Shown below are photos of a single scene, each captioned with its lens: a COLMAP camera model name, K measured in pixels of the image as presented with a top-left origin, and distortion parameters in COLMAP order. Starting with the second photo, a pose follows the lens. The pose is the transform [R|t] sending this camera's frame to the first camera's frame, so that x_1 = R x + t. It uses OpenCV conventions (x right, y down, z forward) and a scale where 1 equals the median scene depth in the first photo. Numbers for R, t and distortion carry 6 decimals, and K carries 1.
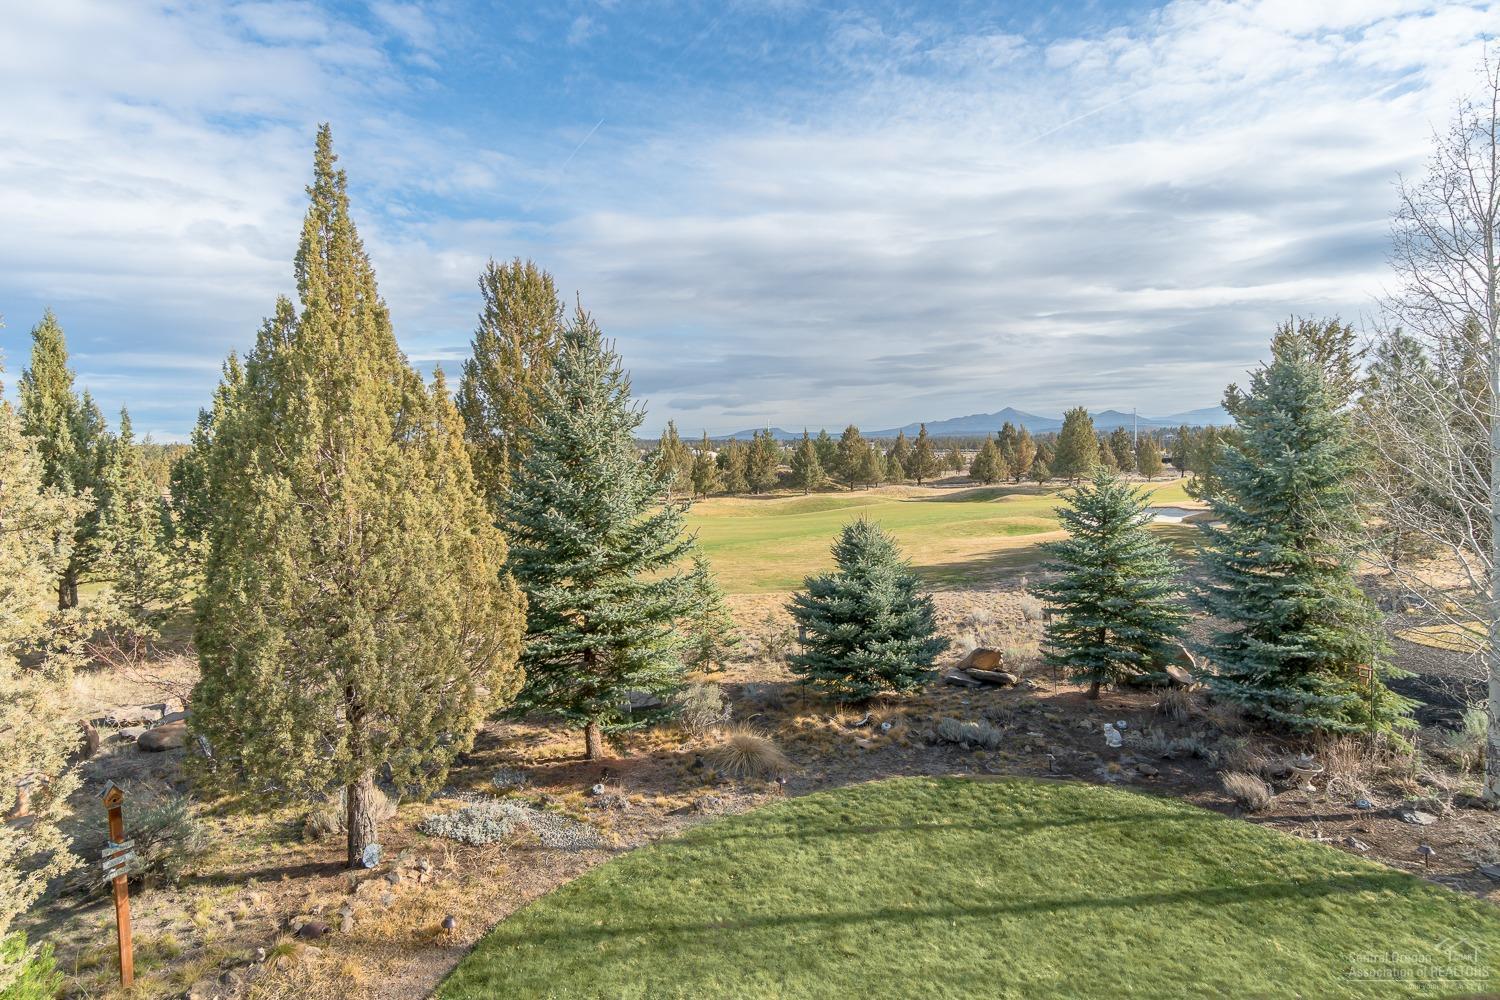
lens RADIAL K [[805.5, 0, 763.7], [0, 805.5, 480.0], [0, 0, 1]] dist [0.002365, 0.001014]
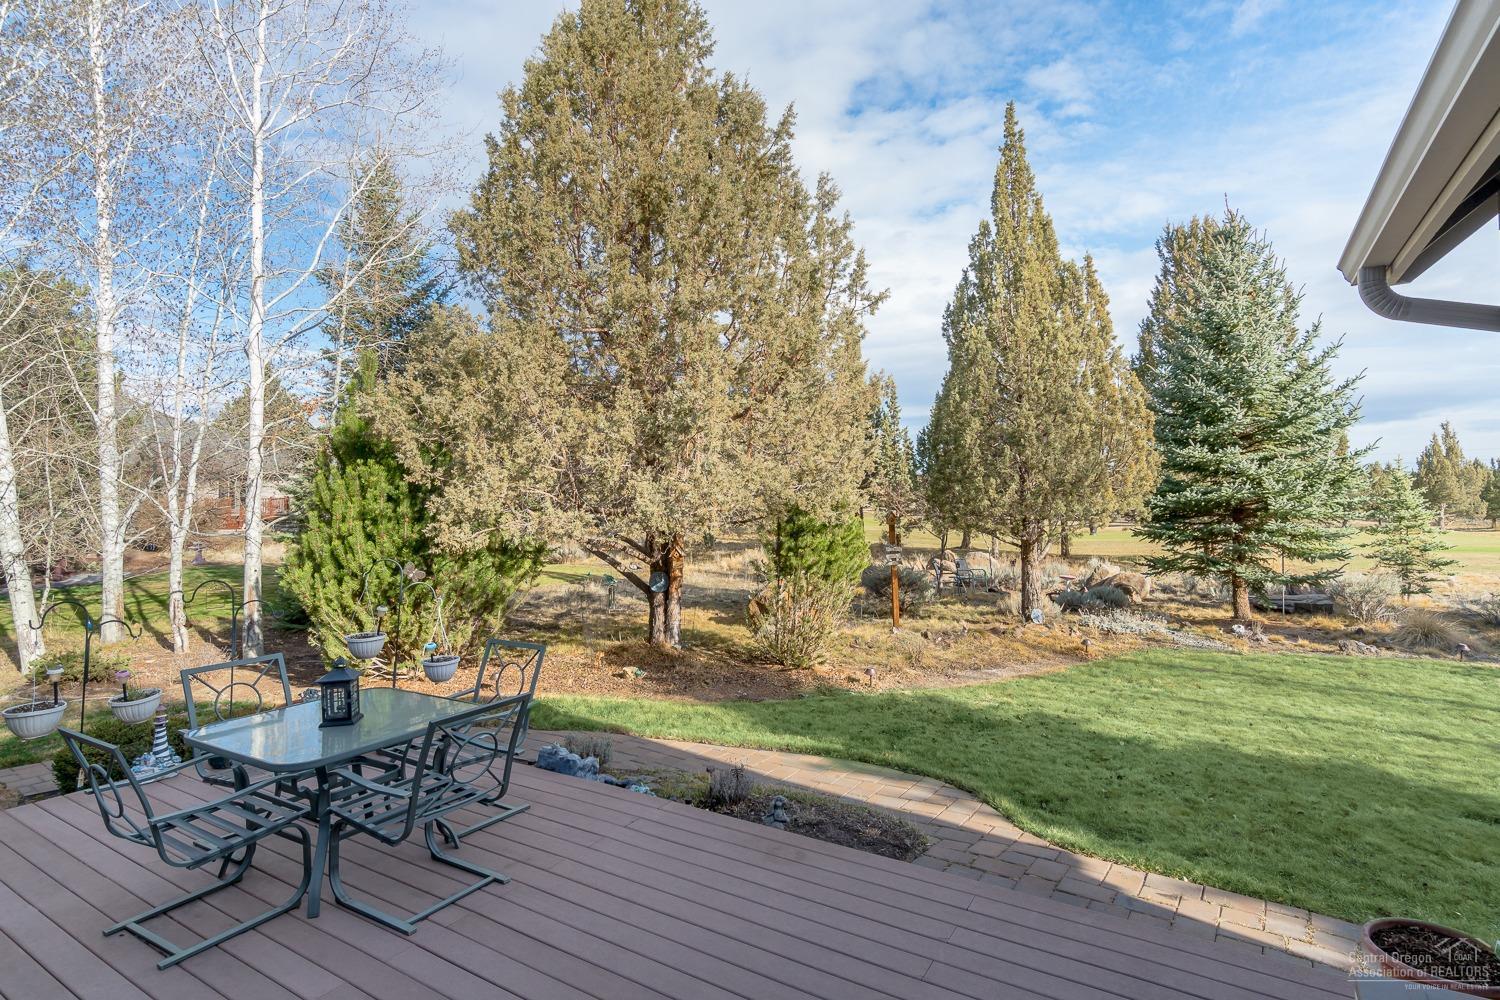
lens RADIAL K [[805.5, 0, 748.2], [0, 805.5, 473.4], [0, 0, 1]] dist [0.002365, 0.001014]
pose [[0.675513, -0.005365, -0.737329, 0.145680], [-0.016033, 0.999630, -0.021962, 0.194504], [0.737174, 0.026657, 0.675177, -0.221280]]
